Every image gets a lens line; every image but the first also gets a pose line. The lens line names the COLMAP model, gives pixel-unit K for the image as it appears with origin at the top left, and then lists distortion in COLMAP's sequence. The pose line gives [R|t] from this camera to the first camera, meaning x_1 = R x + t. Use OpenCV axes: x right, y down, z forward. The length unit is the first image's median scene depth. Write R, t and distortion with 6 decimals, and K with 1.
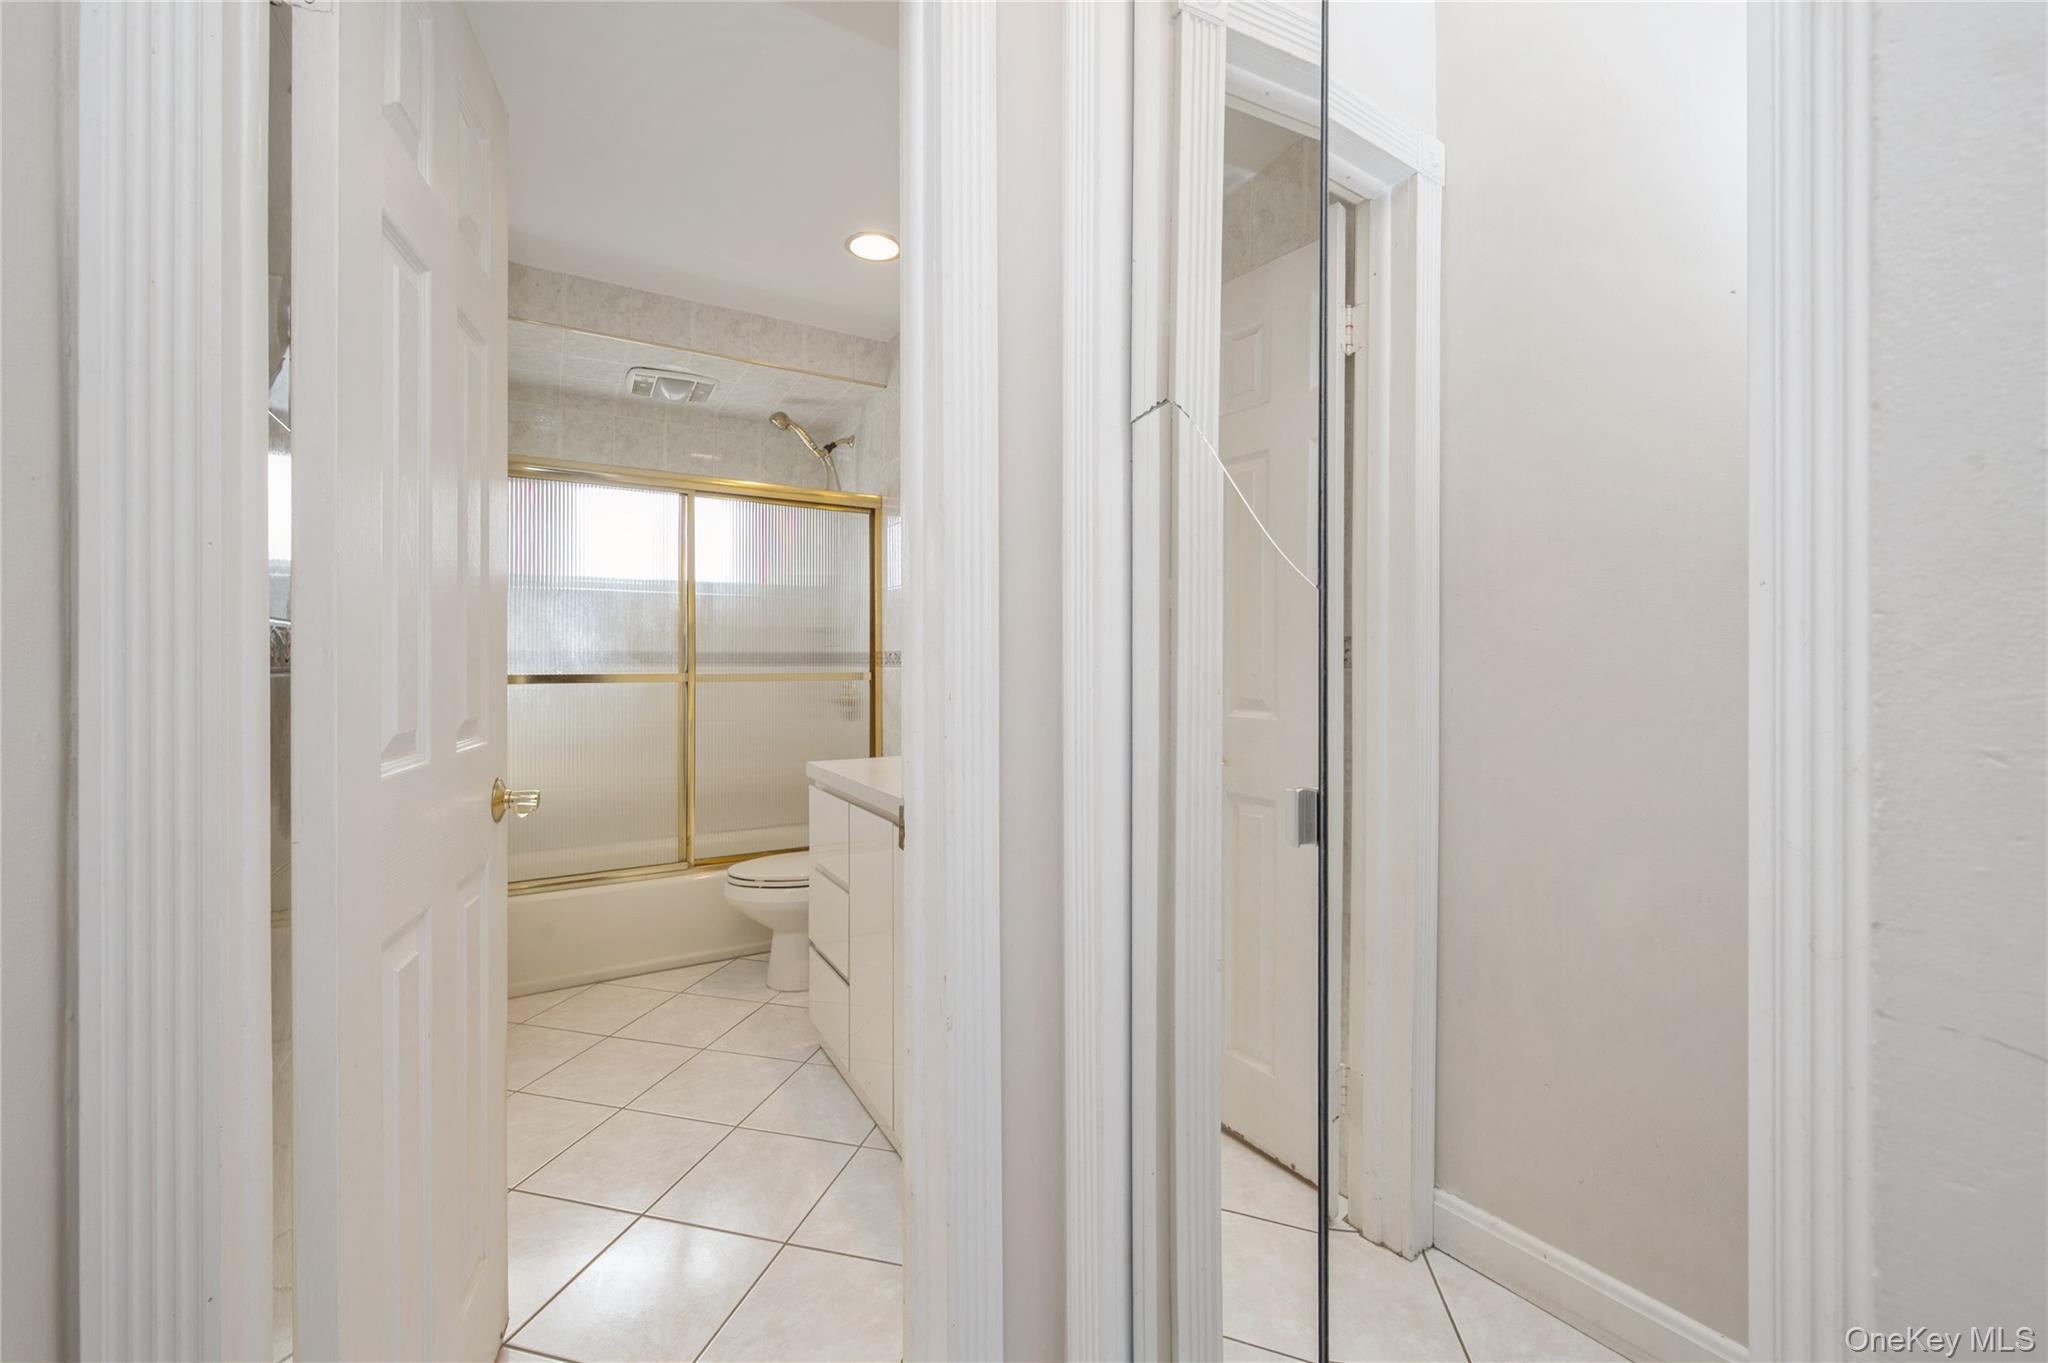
lens RADIAL K [[819.8, 0, 1034.8], [0, 819.8, 658.3], [0, 0, 1]] dist [0.000632, 0.000018]
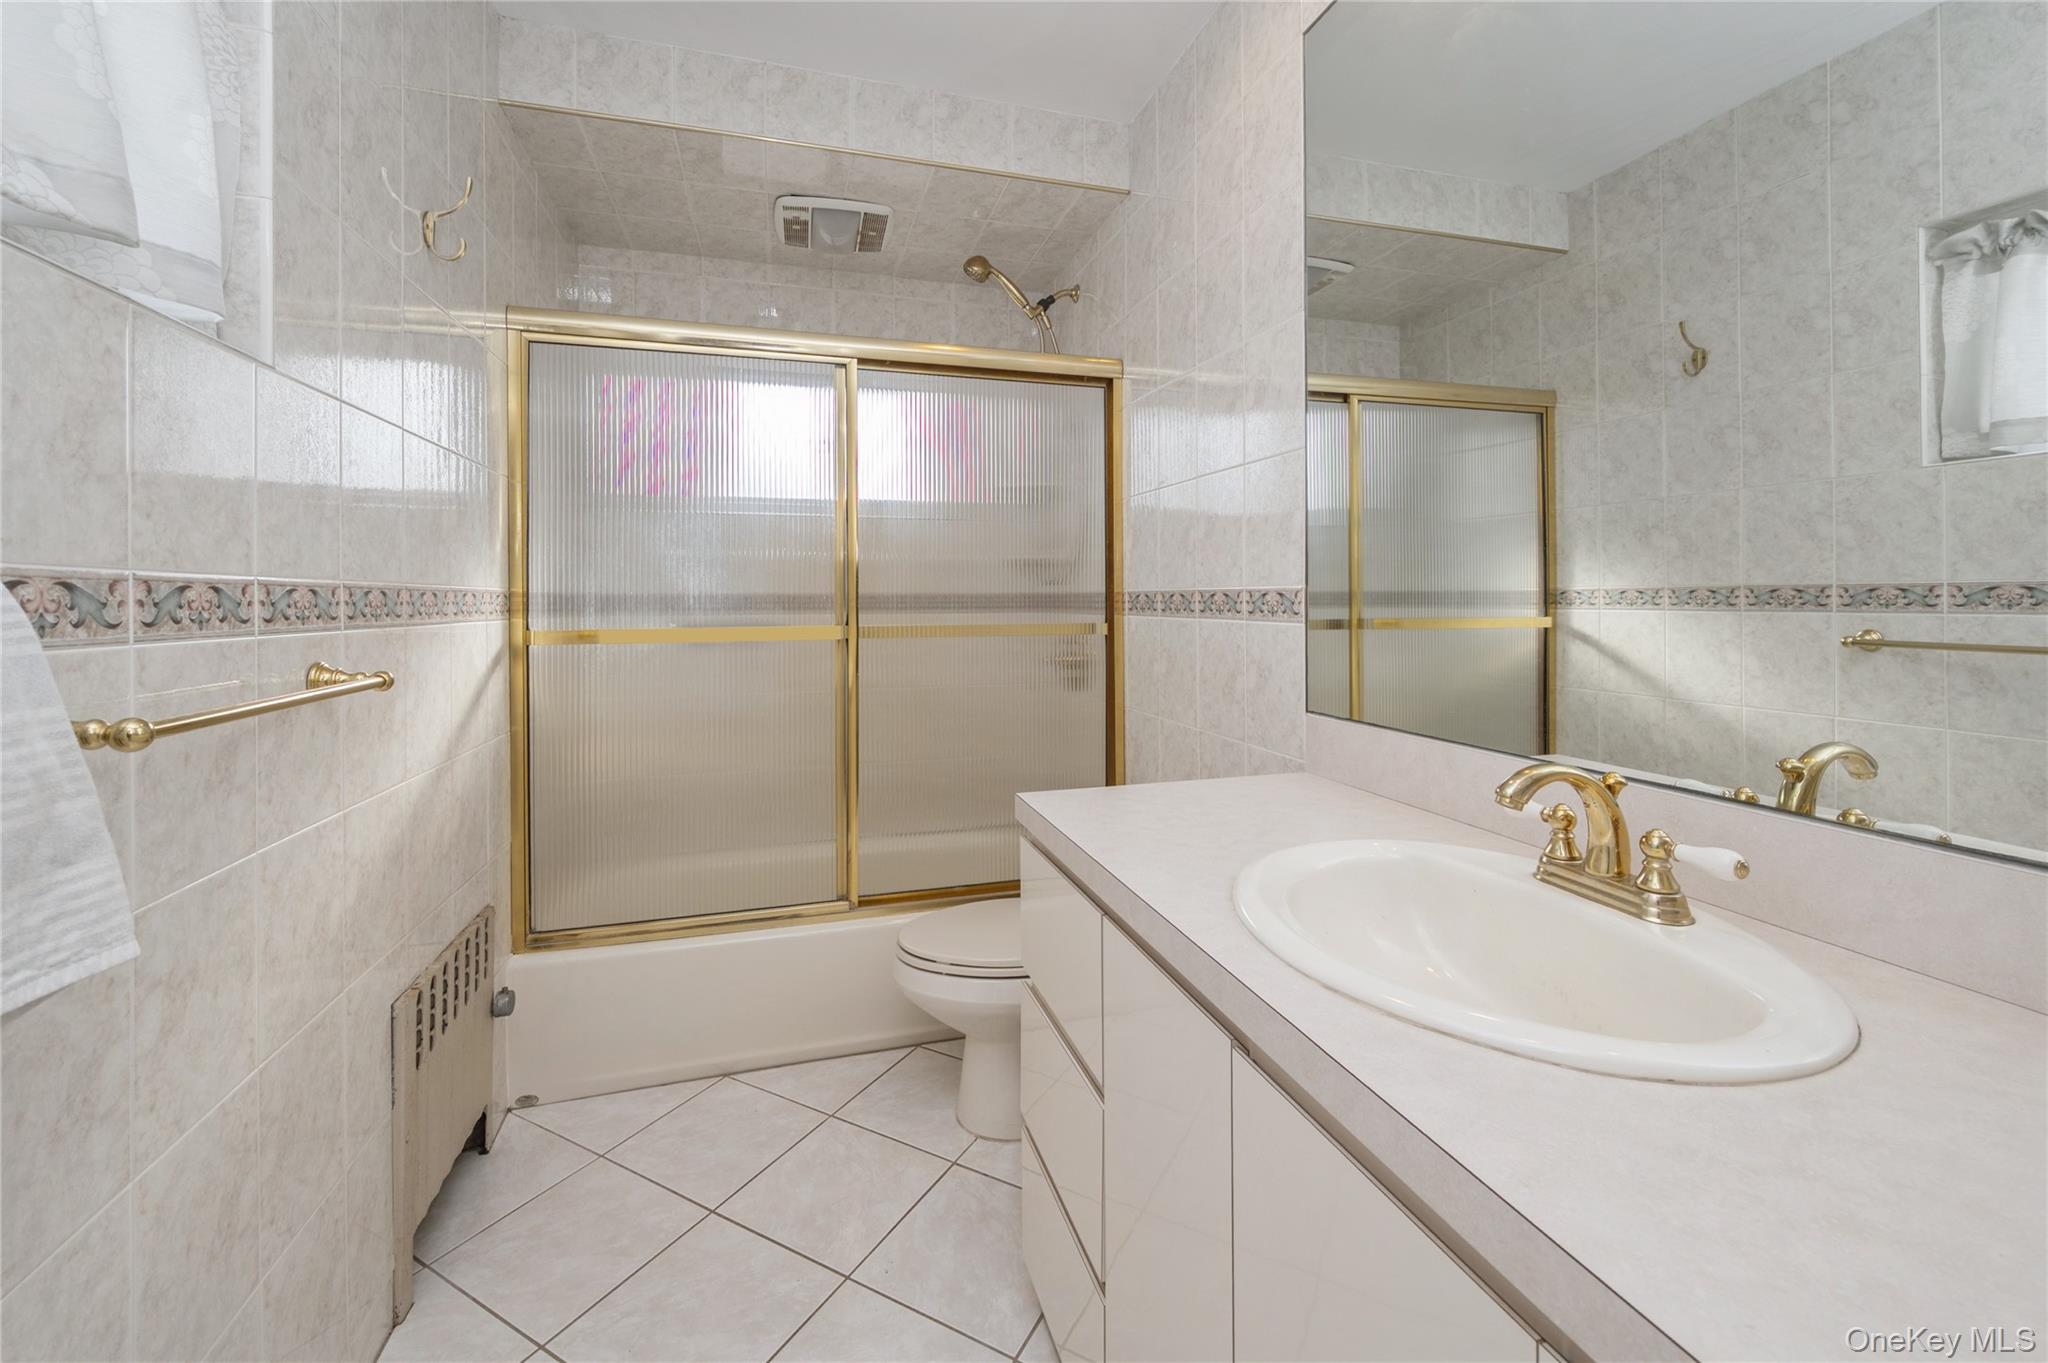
lens RADIAL K [[831.0, 0, 1034.5], [0, 831.0, 616.7], [0, 0, 1]] dist [0.001386, 0.000410]
pose [[0.969010, 0.002163, -0.247011, -0.090999], [0.003219, 0.999766, 0.021379, -0.003200], [0.247000, -0.021512, 0.968777, 0.330656]]
